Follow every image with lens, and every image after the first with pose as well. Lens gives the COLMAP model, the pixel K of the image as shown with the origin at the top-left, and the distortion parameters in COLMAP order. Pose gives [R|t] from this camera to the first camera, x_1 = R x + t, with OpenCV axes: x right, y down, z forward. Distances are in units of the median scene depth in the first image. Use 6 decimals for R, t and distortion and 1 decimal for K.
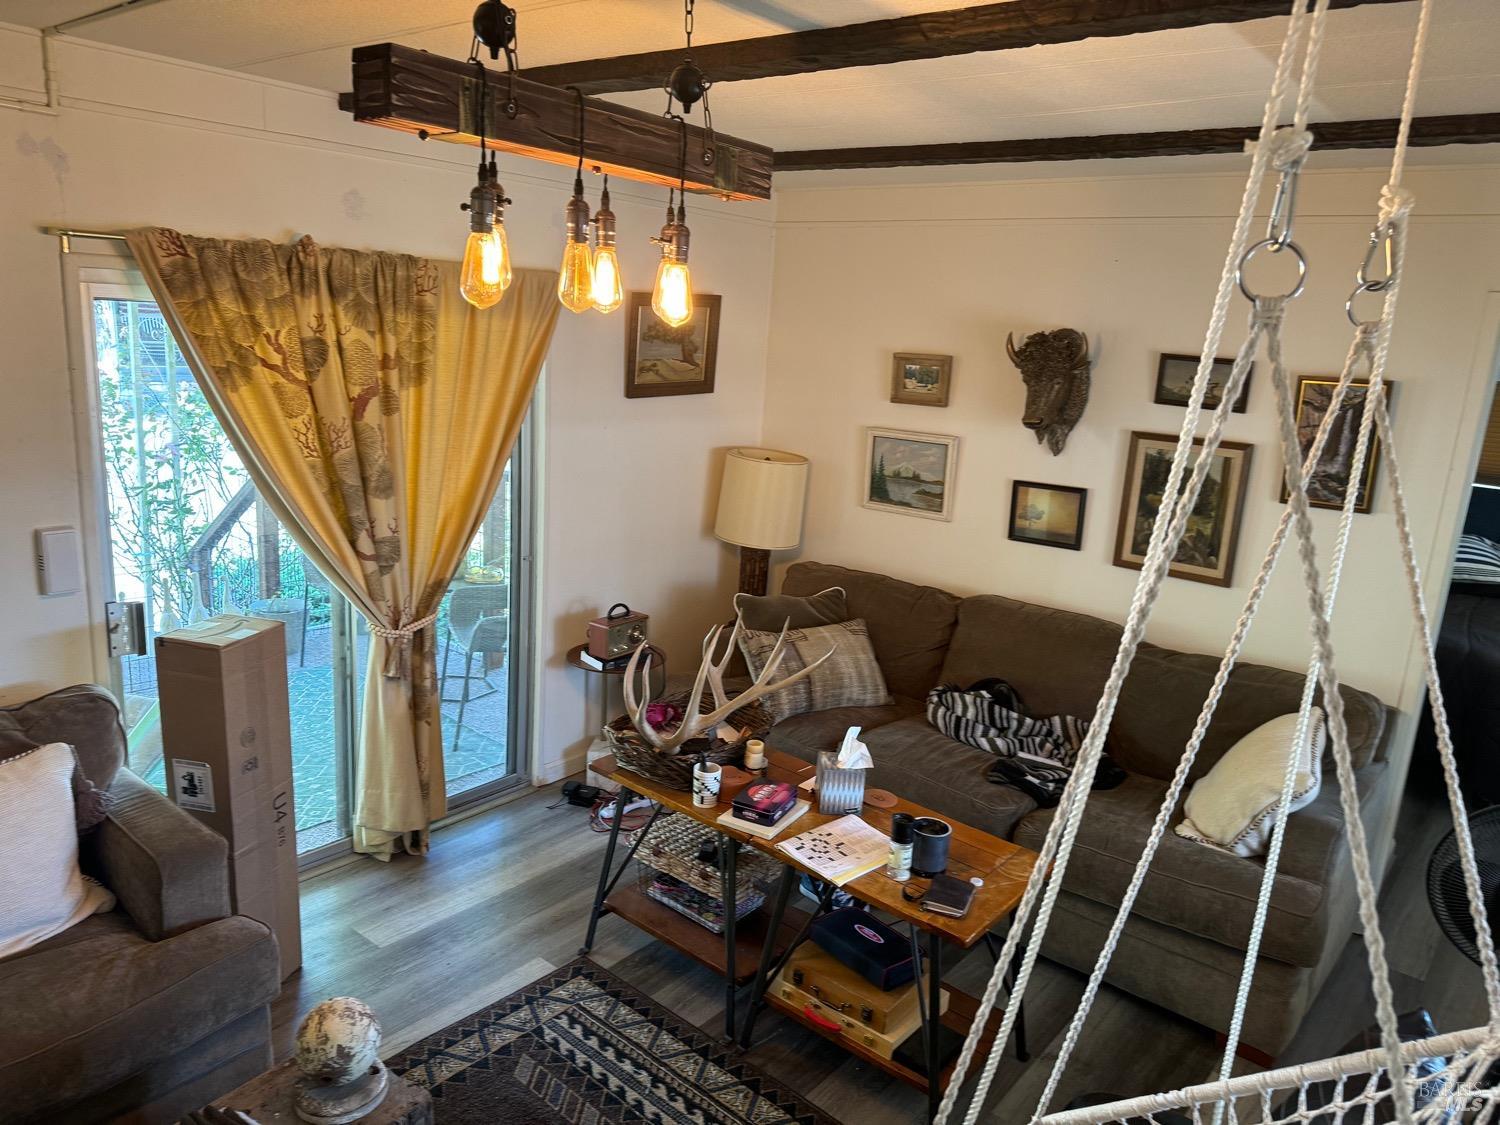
lens RADIAL K [[1047.0, 0, 748.5], [0, 1047.0, 560.8], [0, 0, 1]] dist [0.066022, -0.066030]
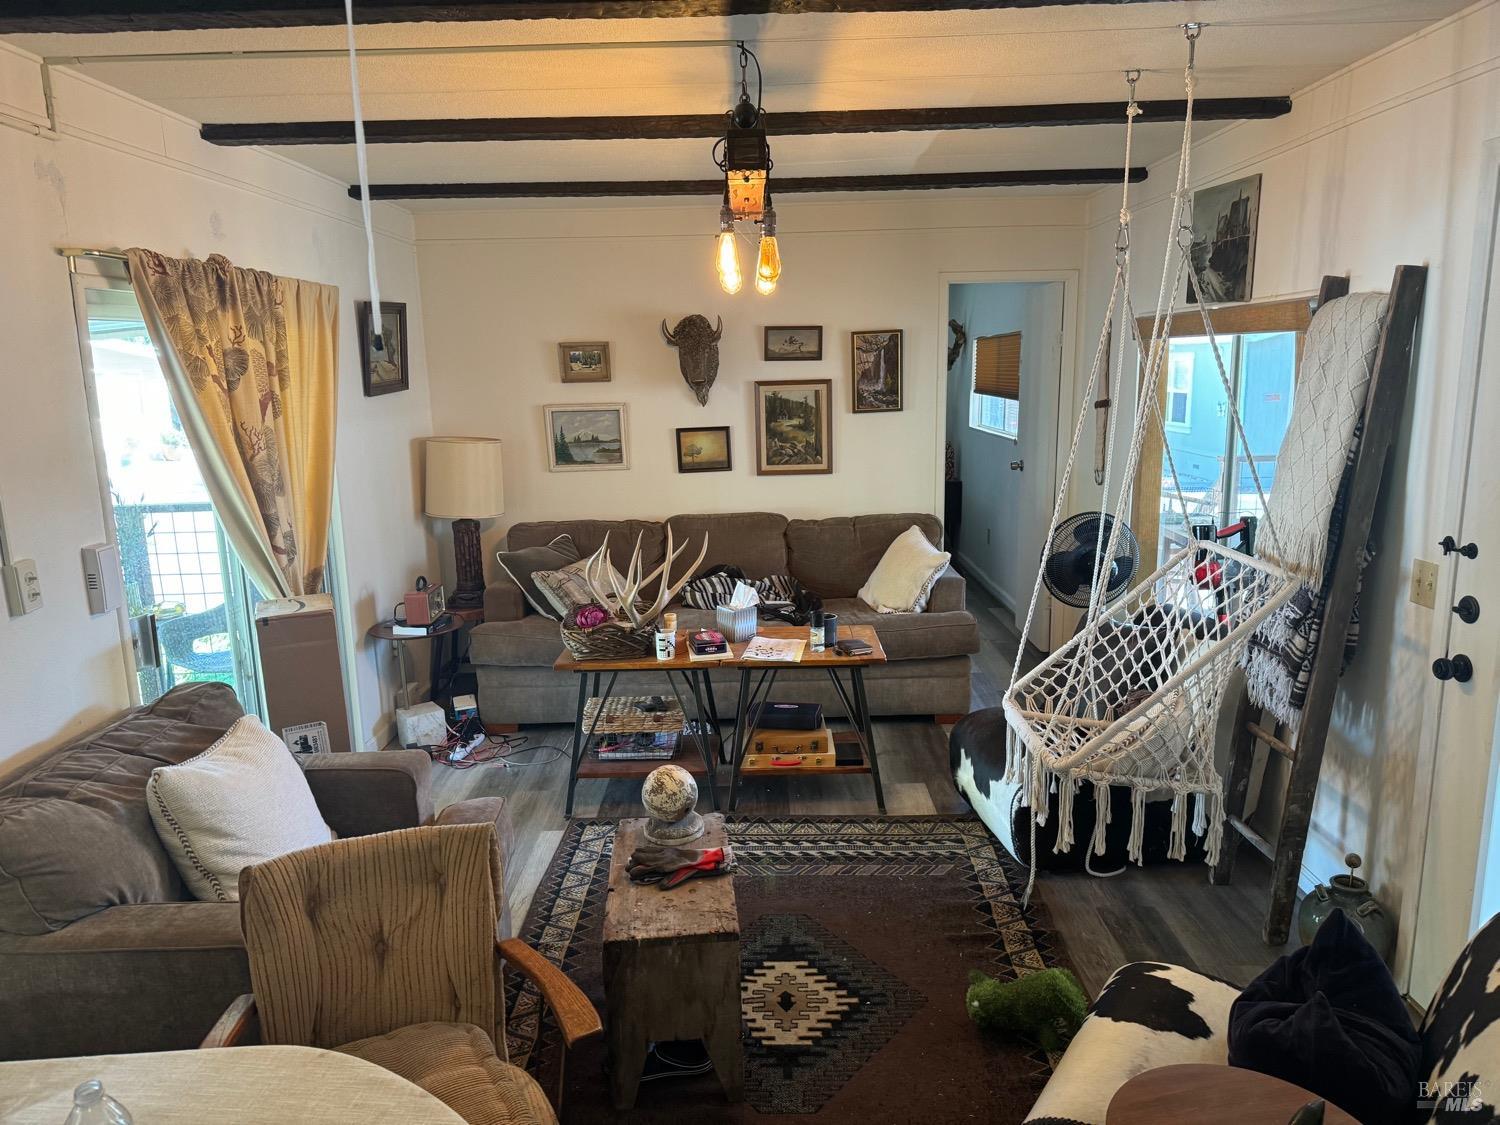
lens RADIAL K [[1047.0, 0, 752.8], [0, 1047.0, 570.9], [0, 0, 1]] dist [0.066022, -0.066030]
pose [[0.769012, -0.204223, 0.605733, -0.565717], [0.212395, 0.975389, 0.059205, 0.046638], [-0.602916, 0.083125, 0.793462, -0.125140]]
